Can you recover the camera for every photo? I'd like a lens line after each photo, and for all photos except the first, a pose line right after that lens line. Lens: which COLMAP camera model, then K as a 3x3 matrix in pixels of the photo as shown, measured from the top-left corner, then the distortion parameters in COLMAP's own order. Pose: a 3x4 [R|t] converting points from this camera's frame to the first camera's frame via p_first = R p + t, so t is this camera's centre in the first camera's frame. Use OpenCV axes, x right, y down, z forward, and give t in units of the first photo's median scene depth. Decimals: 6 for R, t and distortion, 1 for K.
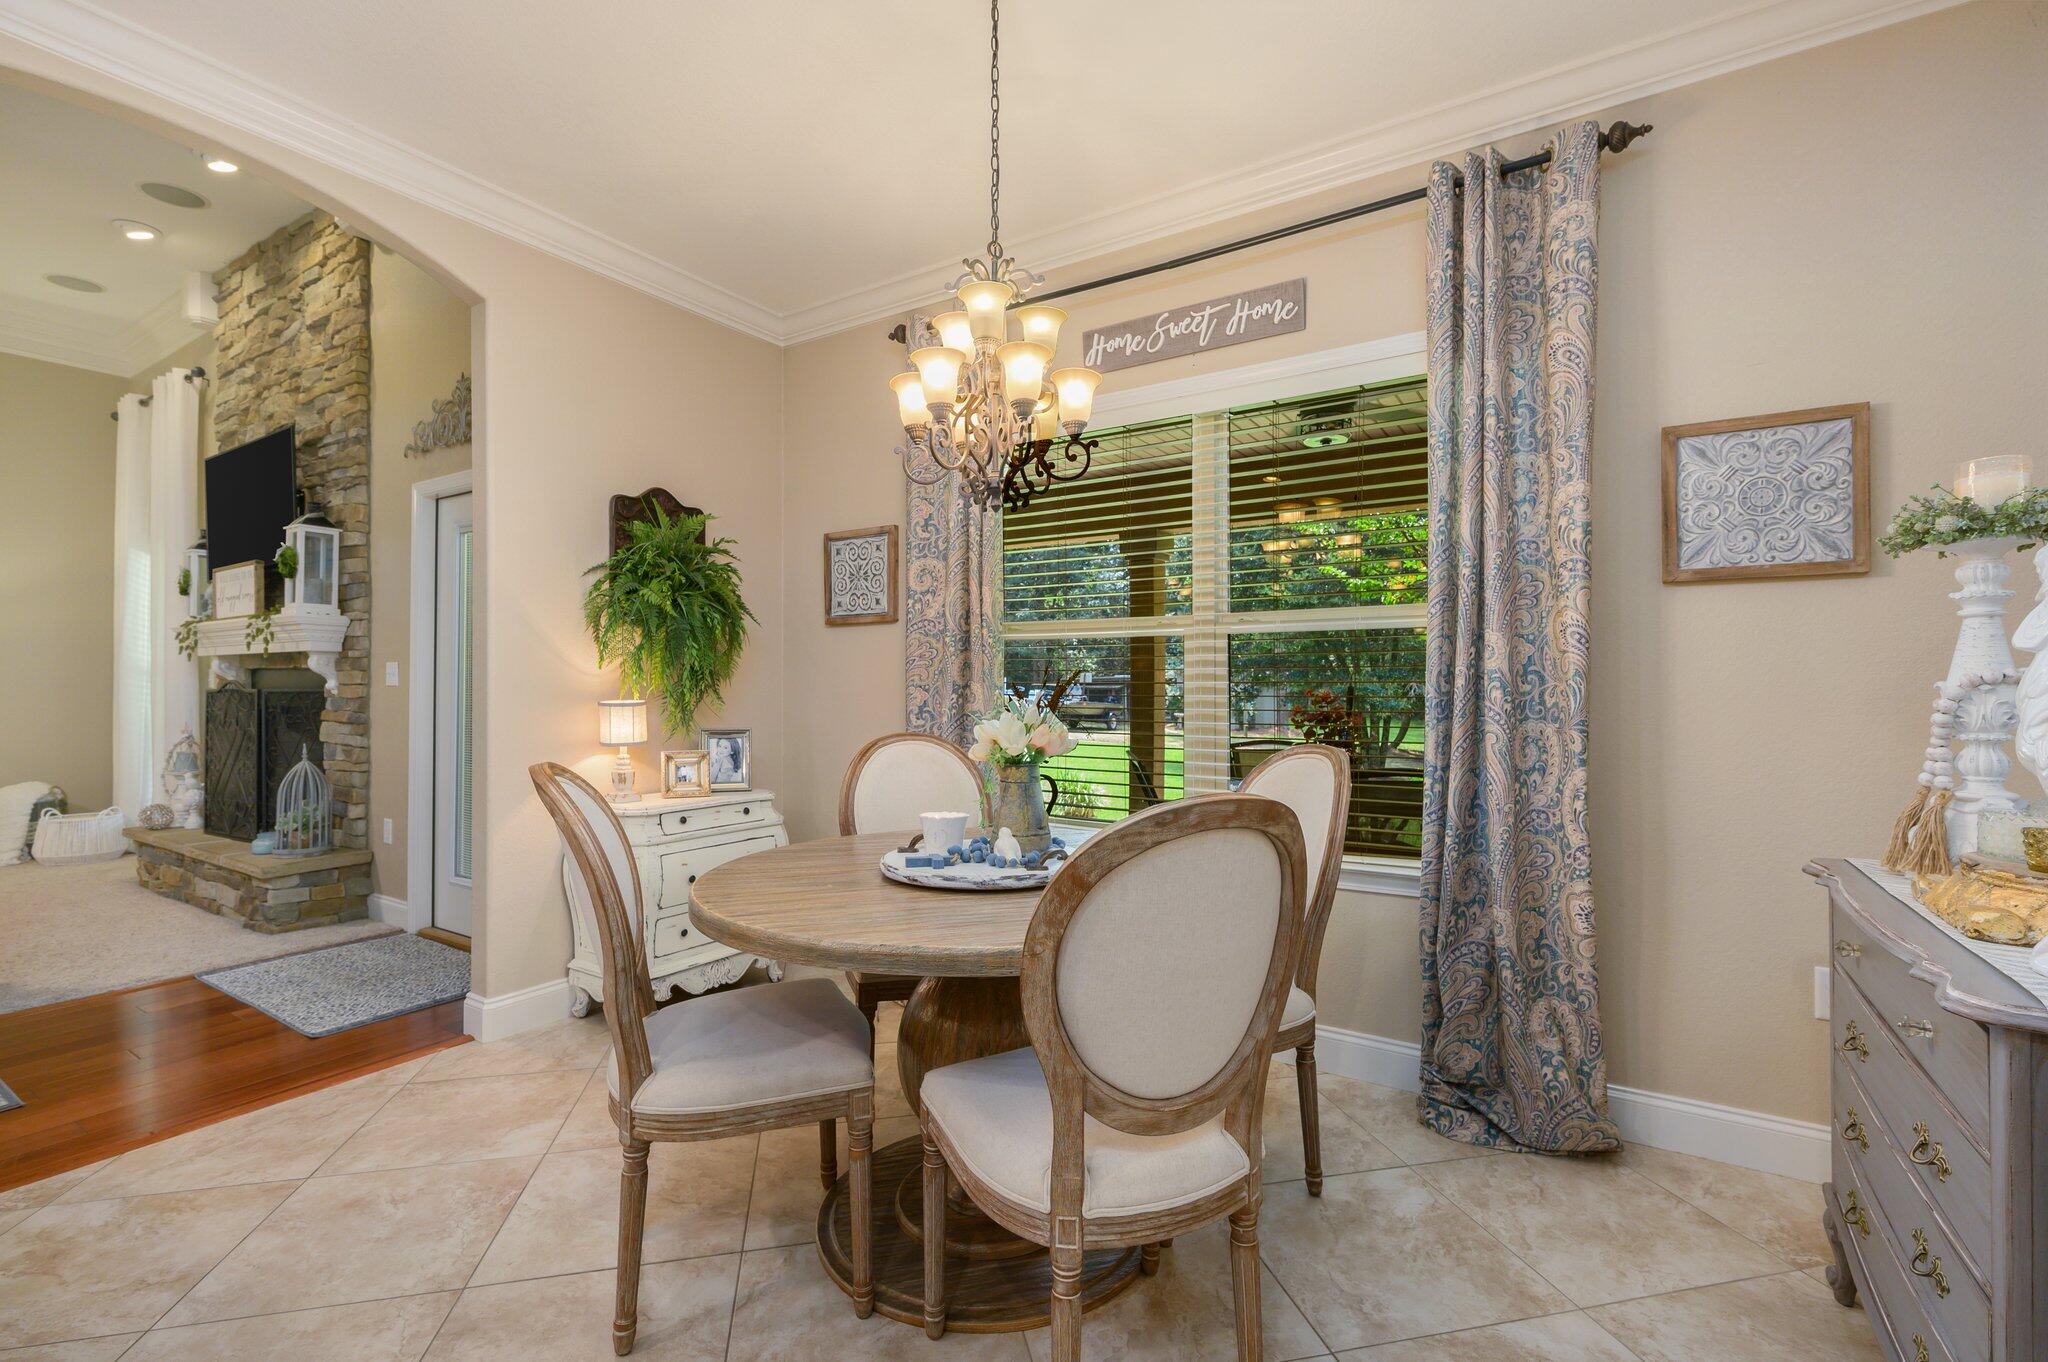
lens RADIAL K [[909.2, 0, 1023.2], [0, 909.2, 675.8], [0, 0, 1]] dist [0.000049, 0.000009]
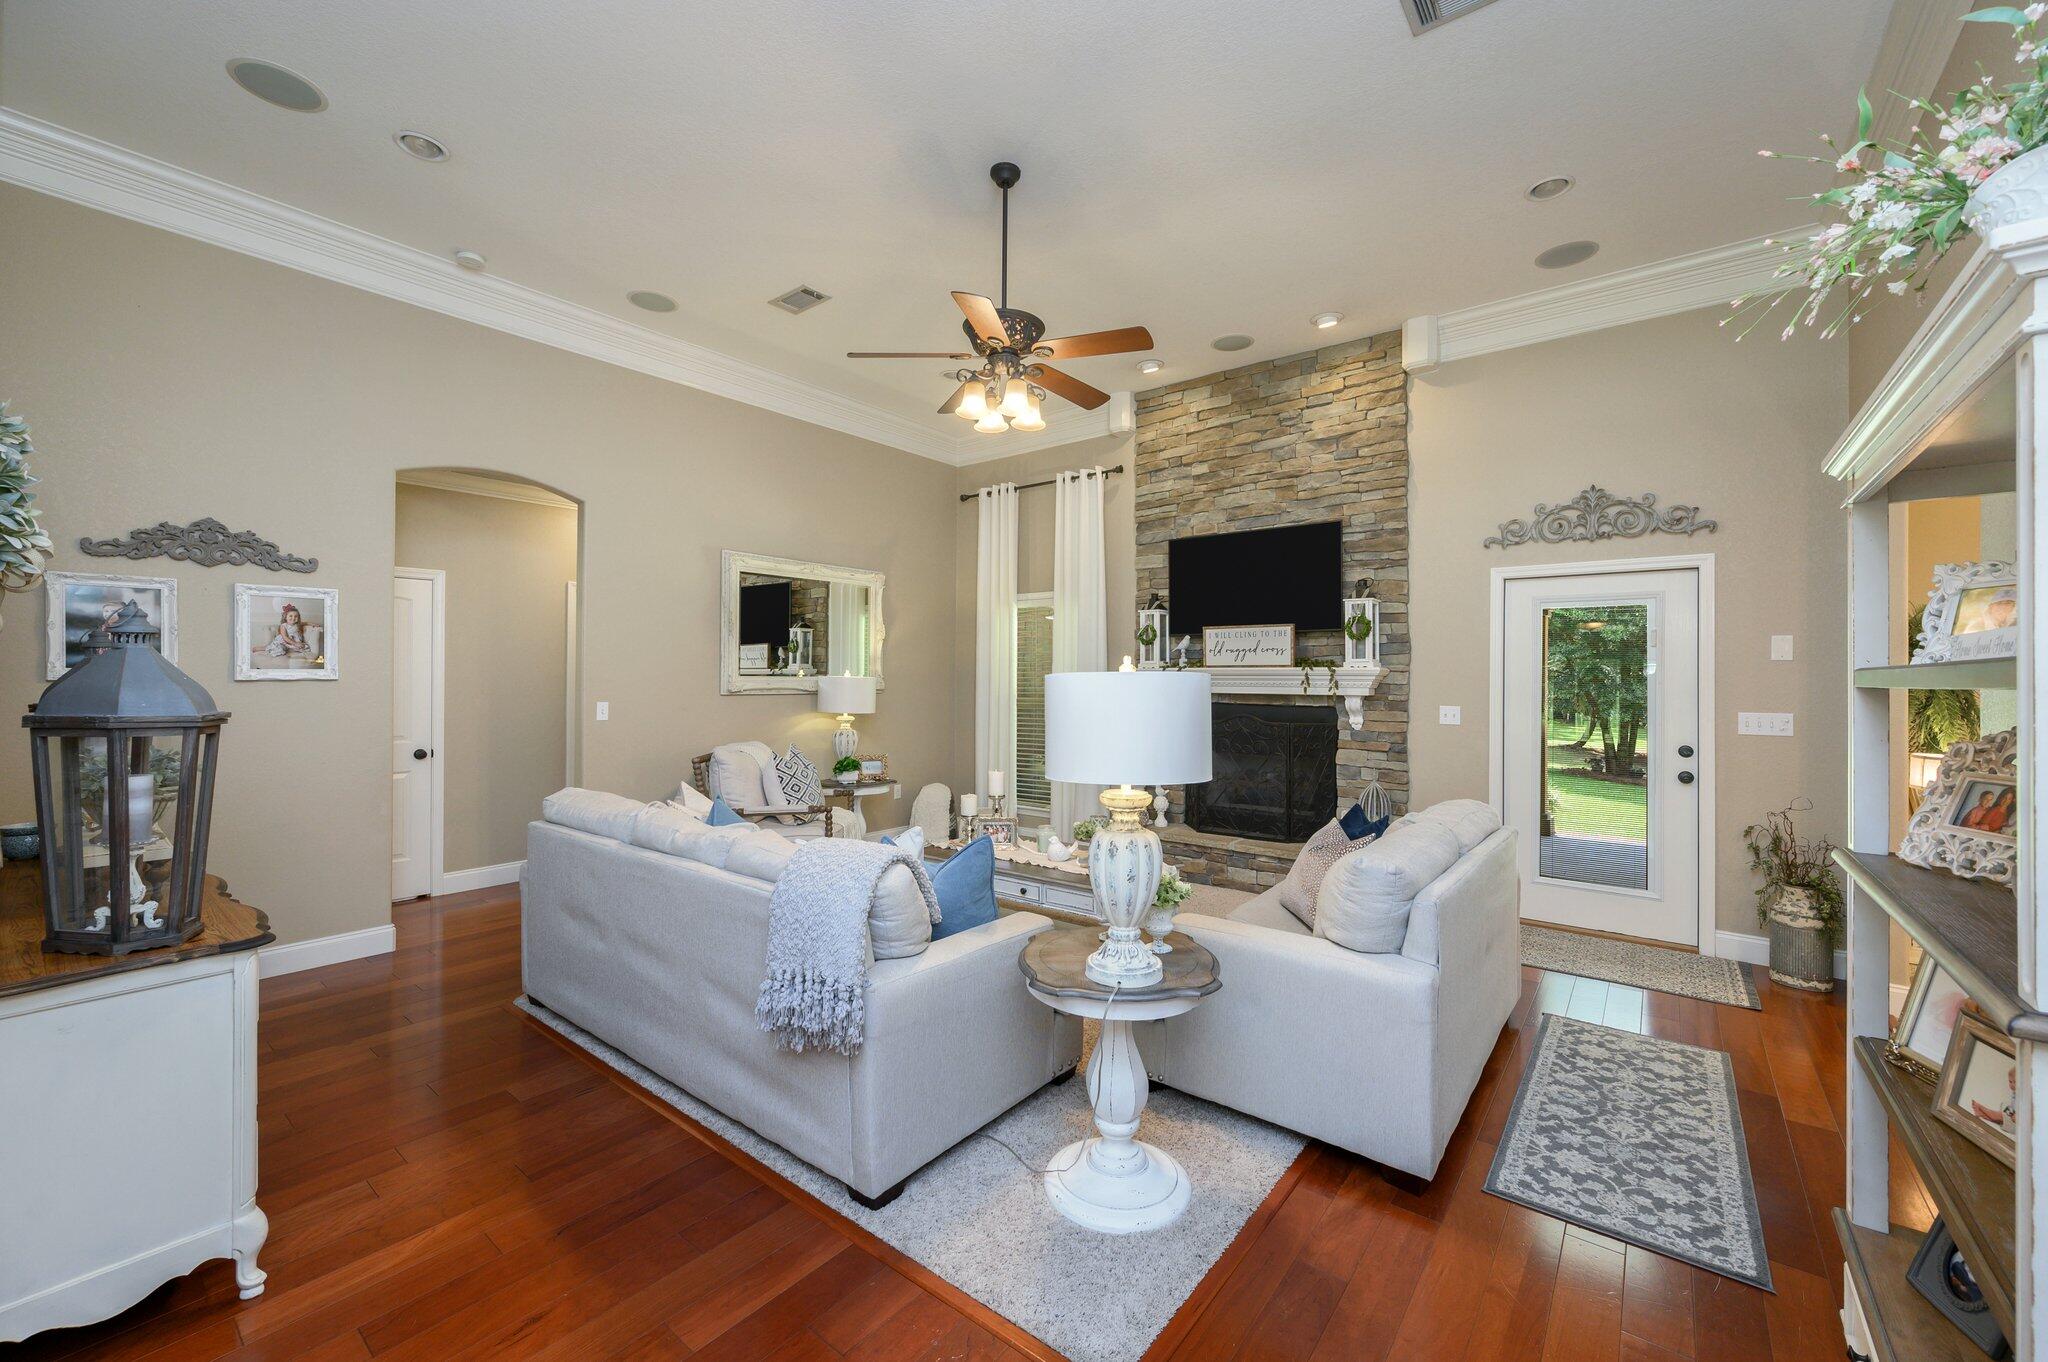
lens RADIAL K [[809.1, 0, 1025.3], [0, 809.1, 674.8], [0, 0, 1]] dist [-0.002204, -0.000177]
pose [[0.994594, 0.000555, -0.103837, -1.130747], [0.000316, 0.999965, 0.008369, -0.065782], [0.103838, -0.008357, 0.994559, -0.182847]]
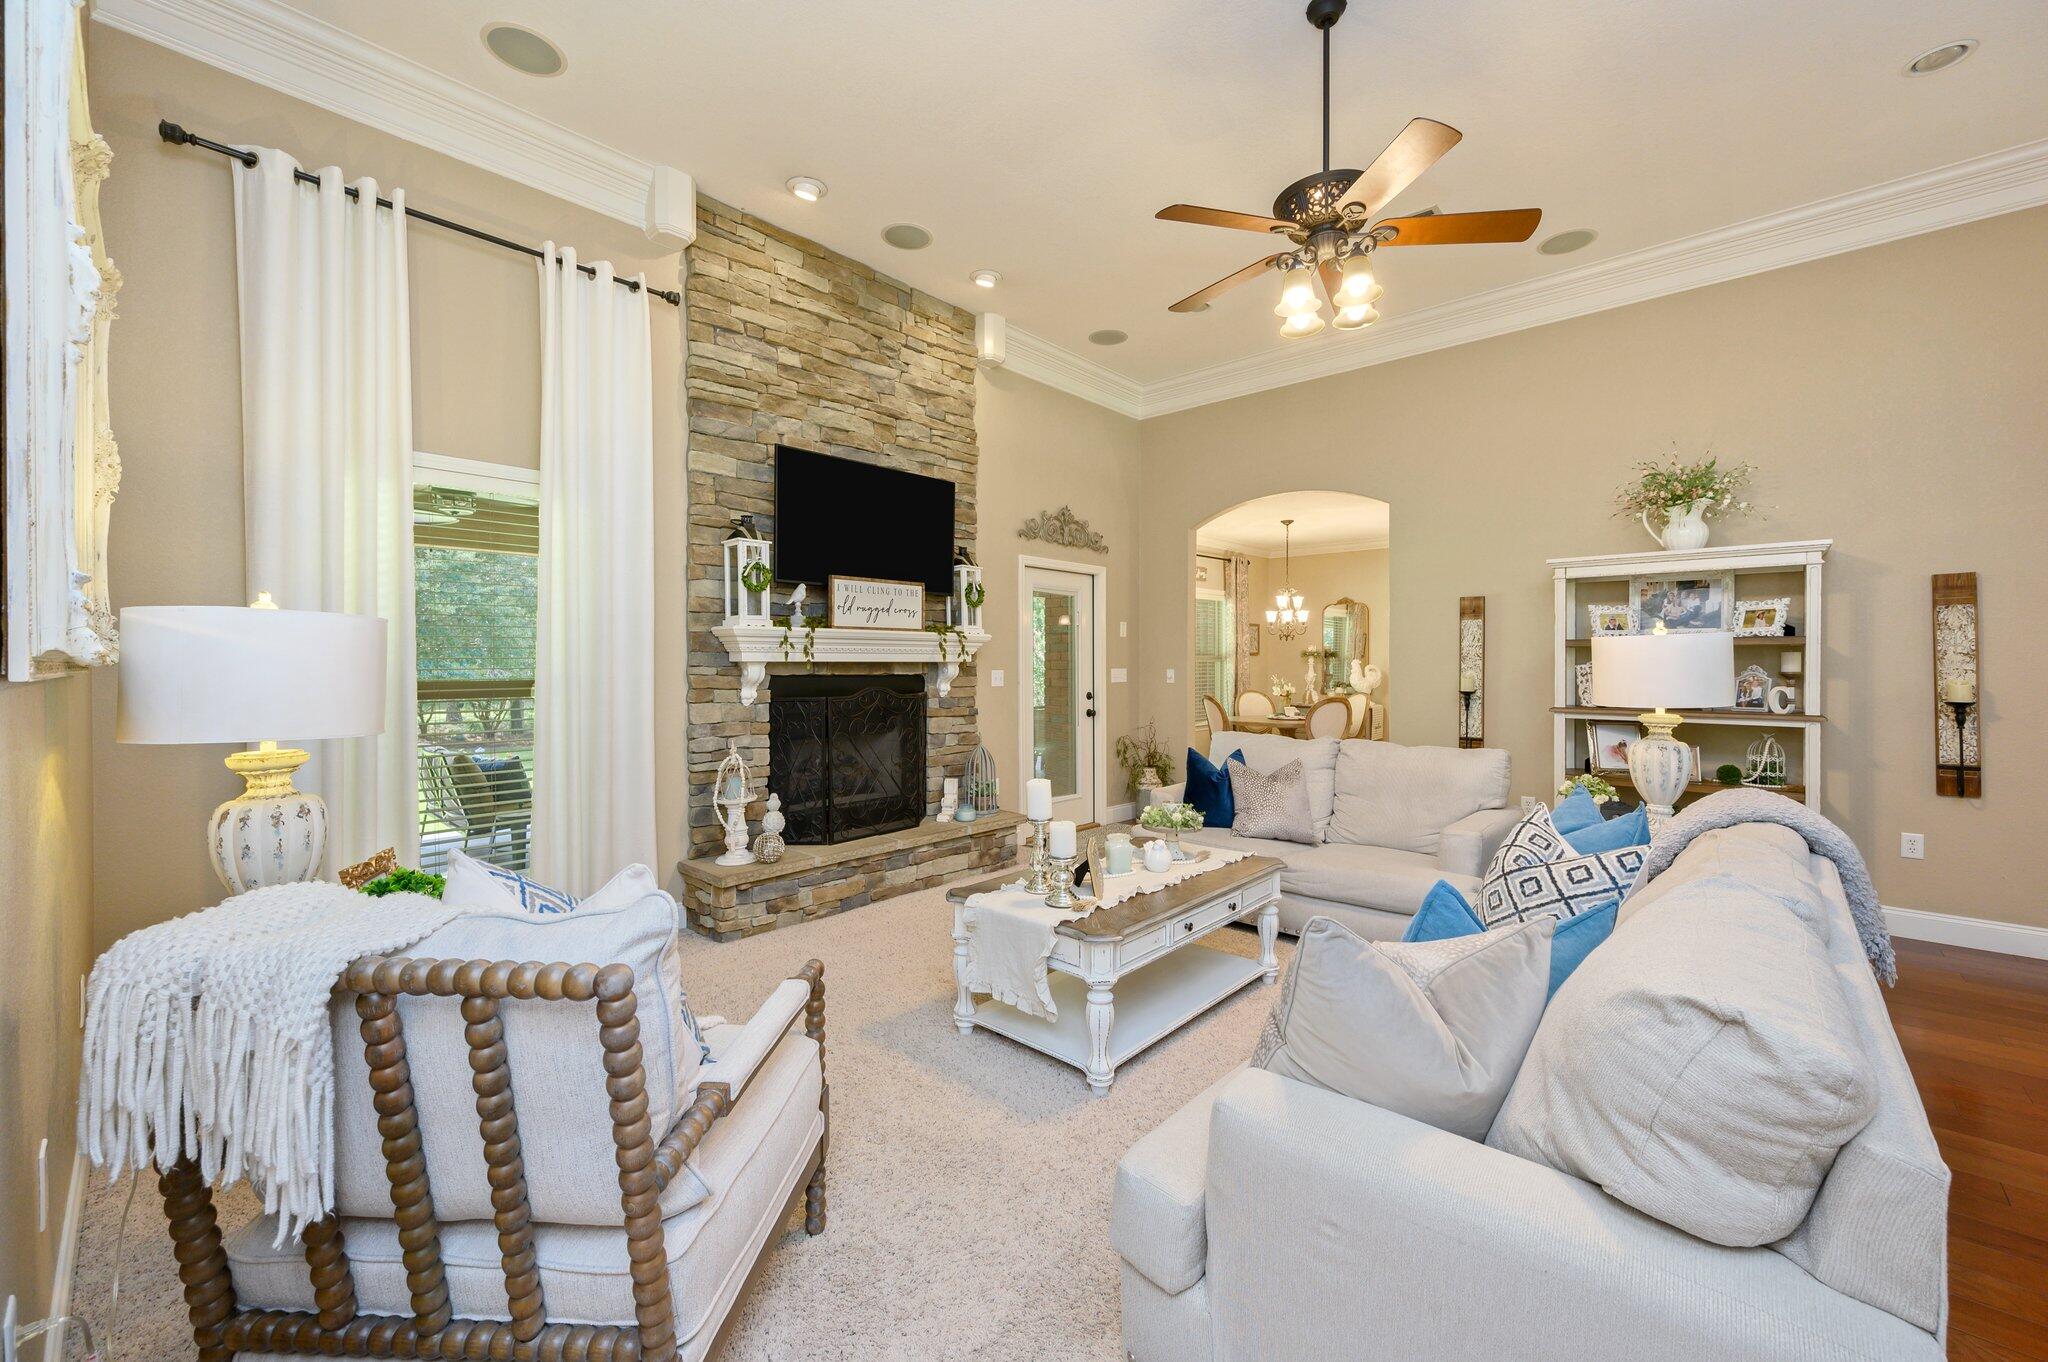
lens RADIAL K [[809.1, 0, 1028.1], [0, 809.1, 673.0], [0, 0, 1]] dist [-0.002204, -0.000177]
pose [[0.172819, -0.018643, 0.984777, -1.891400], [-0.011511, 0.999714, 0.020946, -0.036724], [-0.984886, -0.014955, 0.172555, 0.700836]]
